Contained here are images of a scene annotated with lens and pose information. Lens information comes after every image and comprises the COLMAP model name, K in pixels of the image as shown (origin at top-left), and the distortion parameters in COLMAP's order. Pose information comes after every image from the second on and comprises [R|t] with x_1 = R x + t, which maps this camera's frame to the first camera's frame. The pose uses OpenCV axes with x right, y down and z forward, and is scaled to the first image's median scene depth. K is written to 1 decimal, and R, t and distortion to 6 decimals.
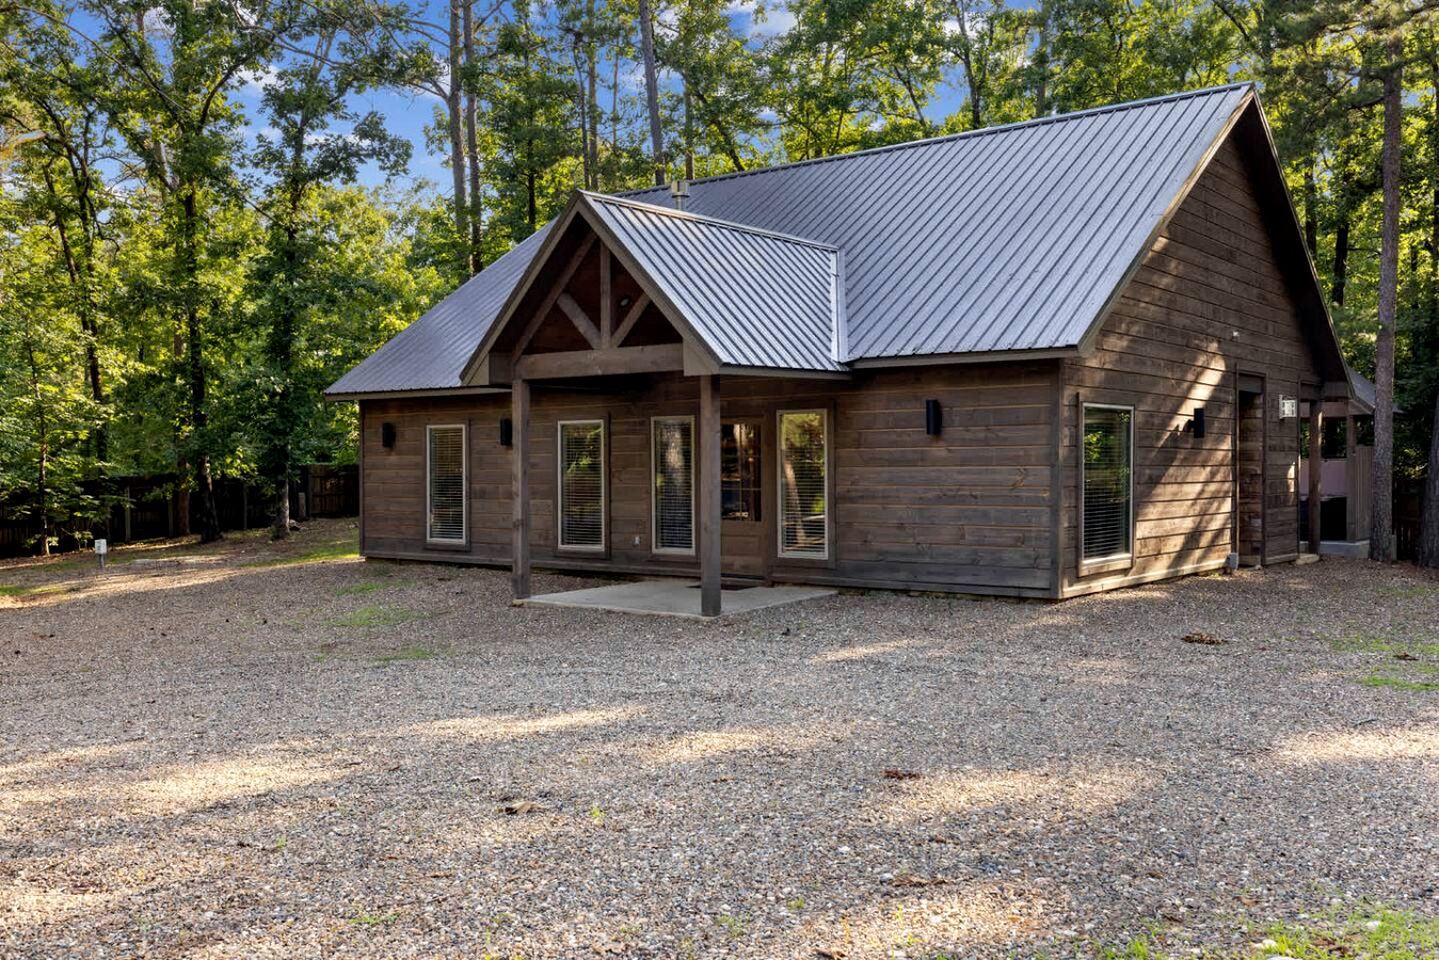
lens RADIAL K [[1287.9, 0, 719.5], [0, 1287.9, 480.0], [0, 0, 1]] dist [-0.001533, -0.000589]
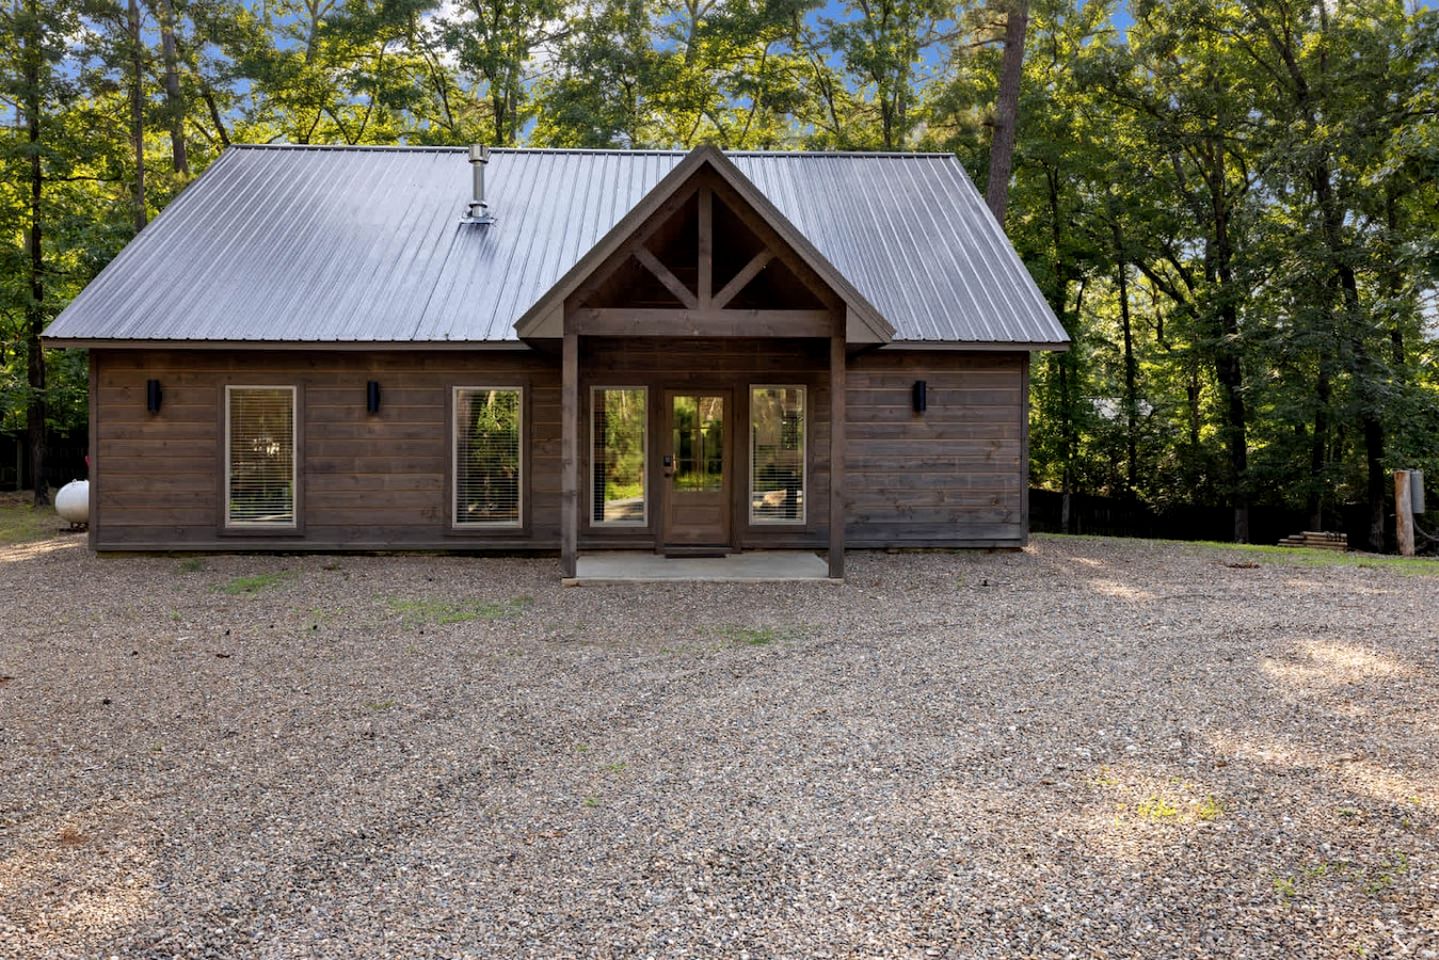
lens RADIAL K [[1085.7, 0, 719.5], [0, 1085.7, 480.0], [0, 0, 1]] dist [0.001293, 0.000938]
pose [[0.769843, -0.008886, 0.638171, -0.582232], [0.002262, 0.999935, 0.011194, 0.014896], [-0.638229, -0.007174, 0.769813, 0.364489]]
